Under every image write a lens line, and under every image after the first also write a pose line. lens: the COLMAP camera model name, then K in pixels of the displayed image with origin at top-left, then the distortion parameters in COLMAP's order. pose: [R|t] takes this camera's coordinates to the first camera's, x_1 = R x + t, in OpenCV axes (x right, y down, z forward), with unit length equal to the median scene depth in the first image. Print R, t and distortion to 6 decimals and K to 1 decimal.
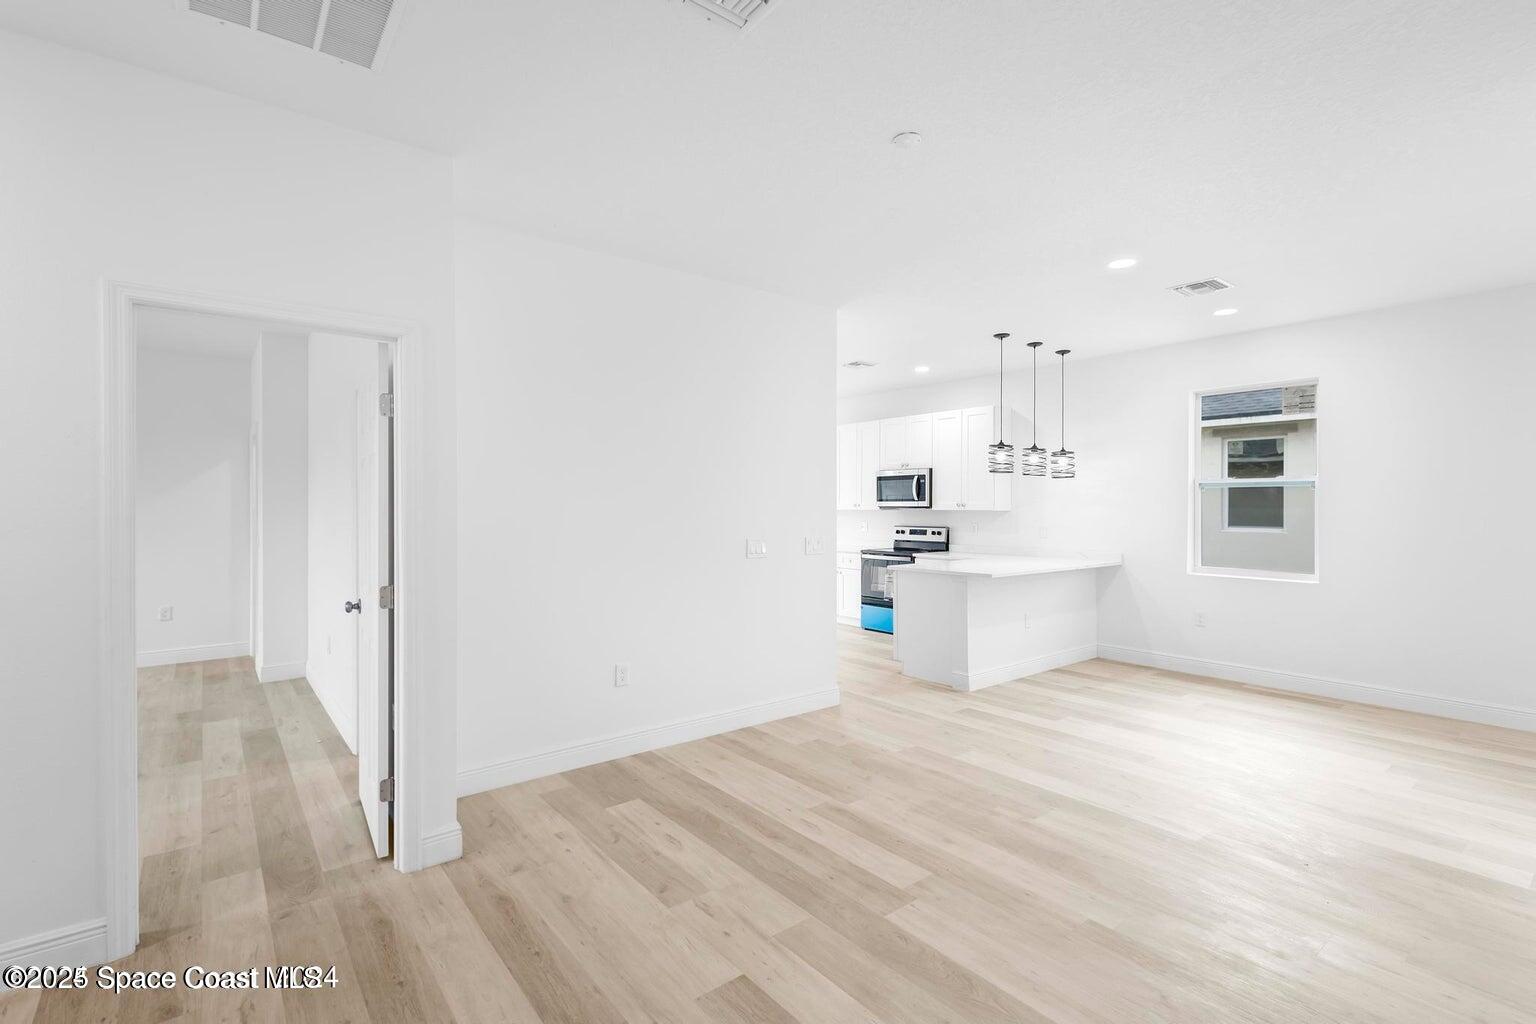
lens RADIAL K [[699.9, 0, 803.8], [0, 699.9, 509.2], [0, 0, 1]] dist [0.005264, 0.000059]
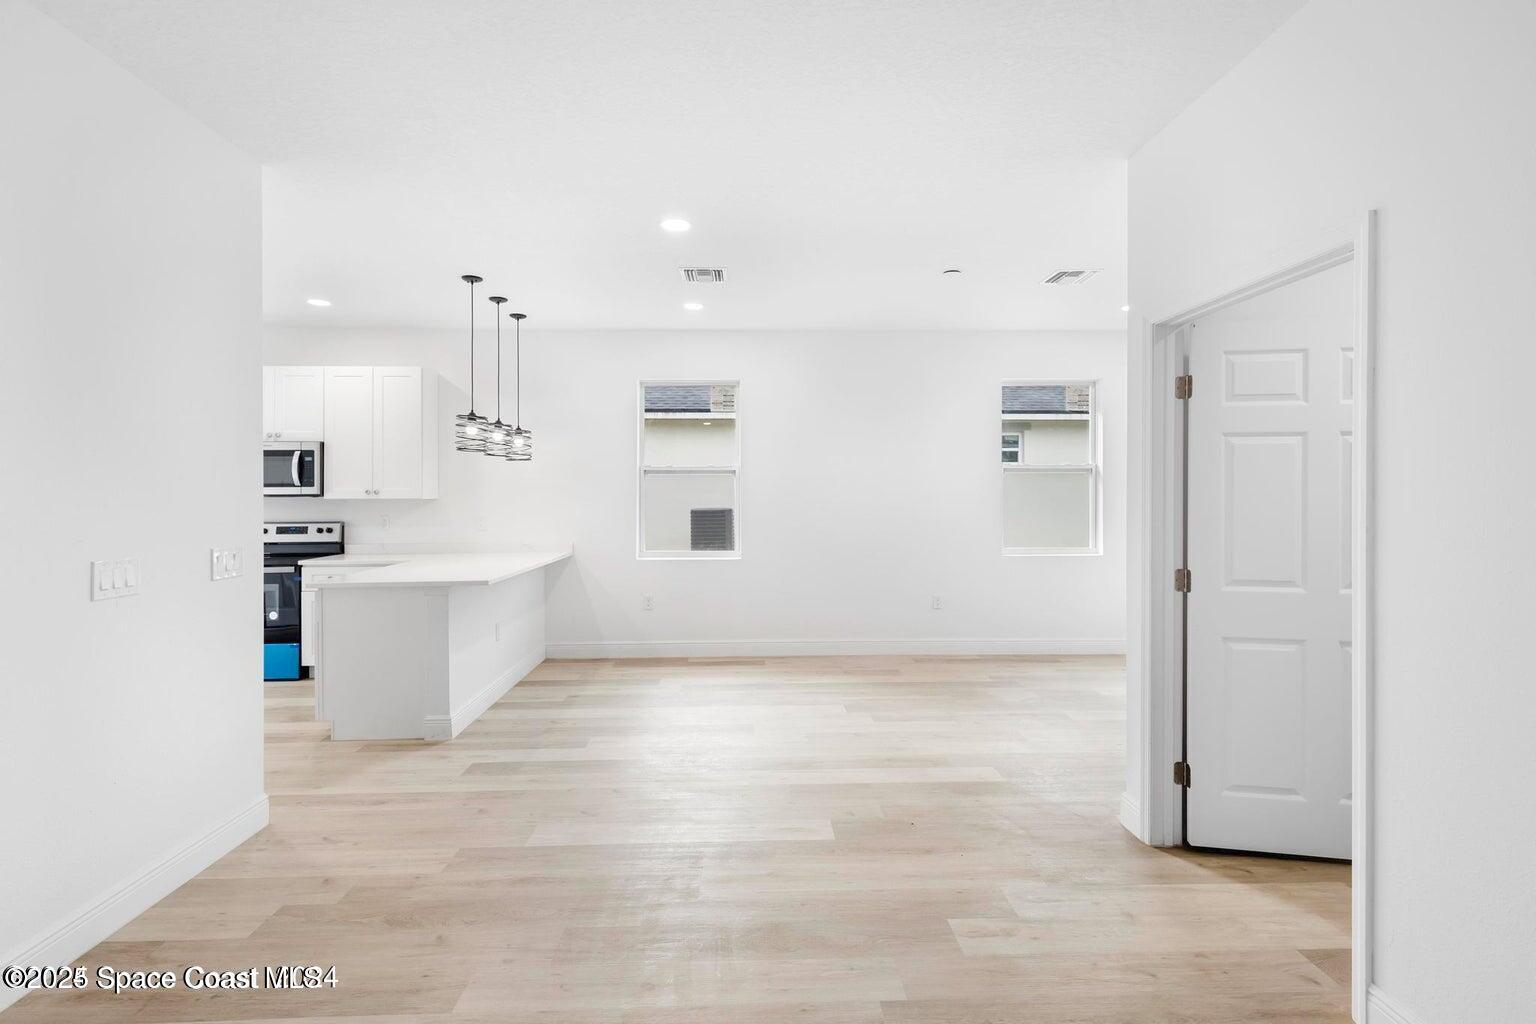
lens RADIAL K [[694.6, 0, 766.0], [0, 694.6, 491.4], [0, 0, 1]] dist [0.005486, -0.000114]
pose [[0.627720, -0.001884, 0.778437, -0.124448], [0.008090, 0.999959, -0.004104, -0.000135], [-0.778397, 0.008874, 0.627710, 0.247292]]
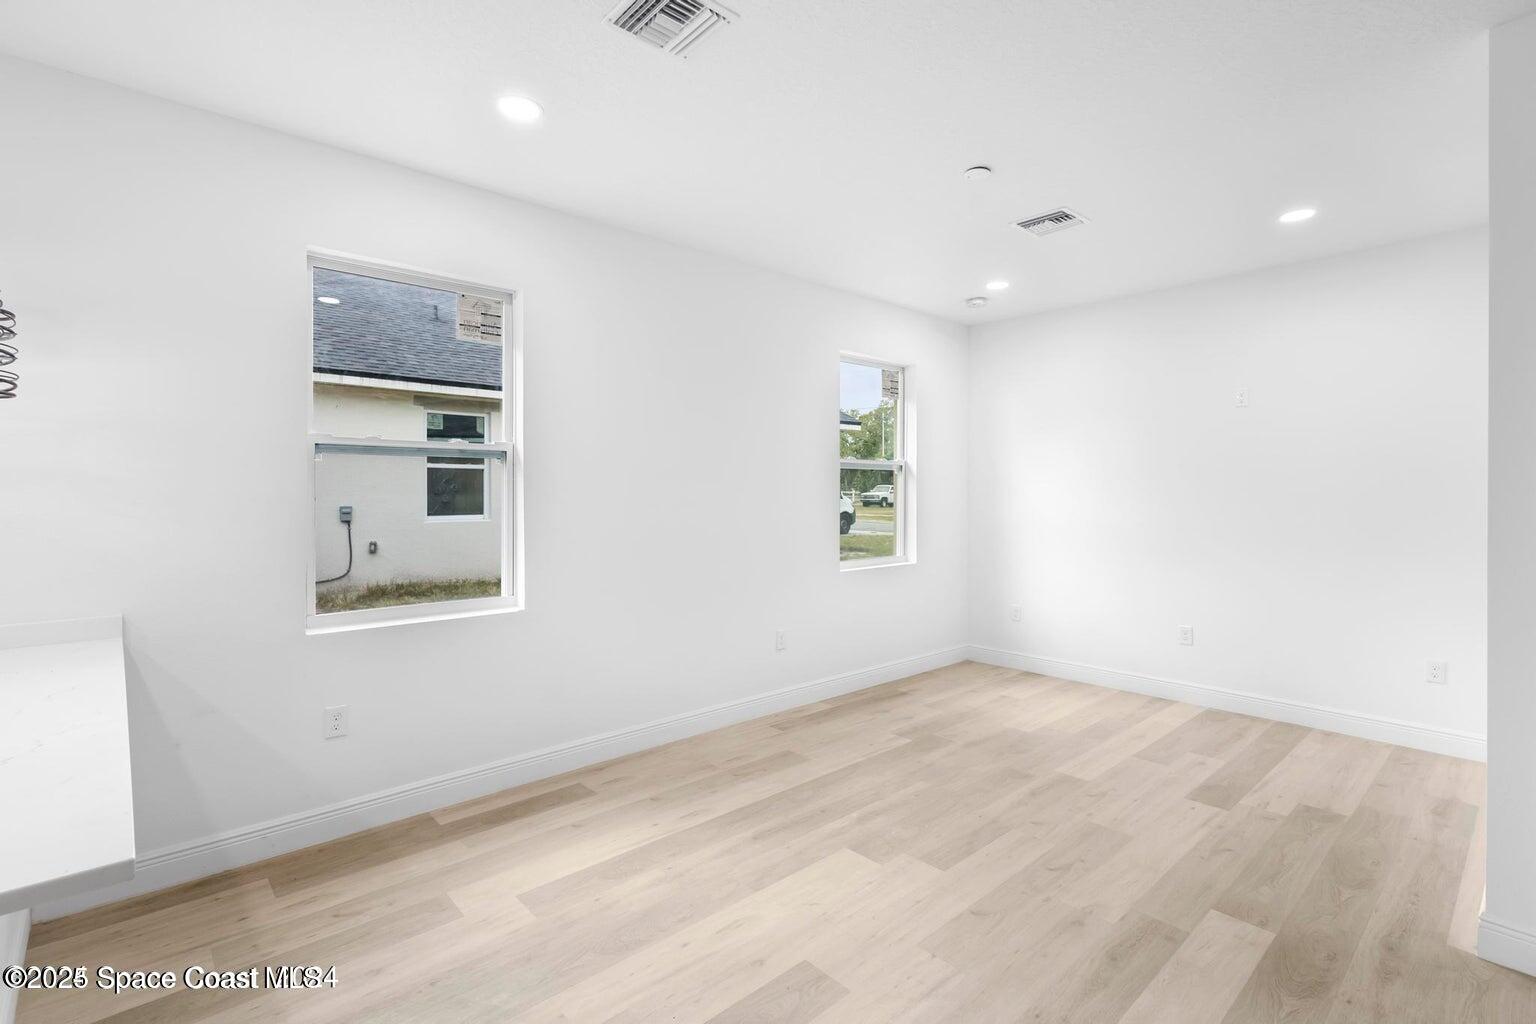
lens RADIAL K [[698.9, 0, 760.8], [0, 698.9, 495.9], [0, 0, 1]] dist [0.001494, 0.000115]
pose [[-0.011042, -0.004103, 0.999931, 0.084575], [0.005144, 0.999978, 0.004160, -0.000457], [-0.999926, 0.005189, -0.011021, 0.766018]]
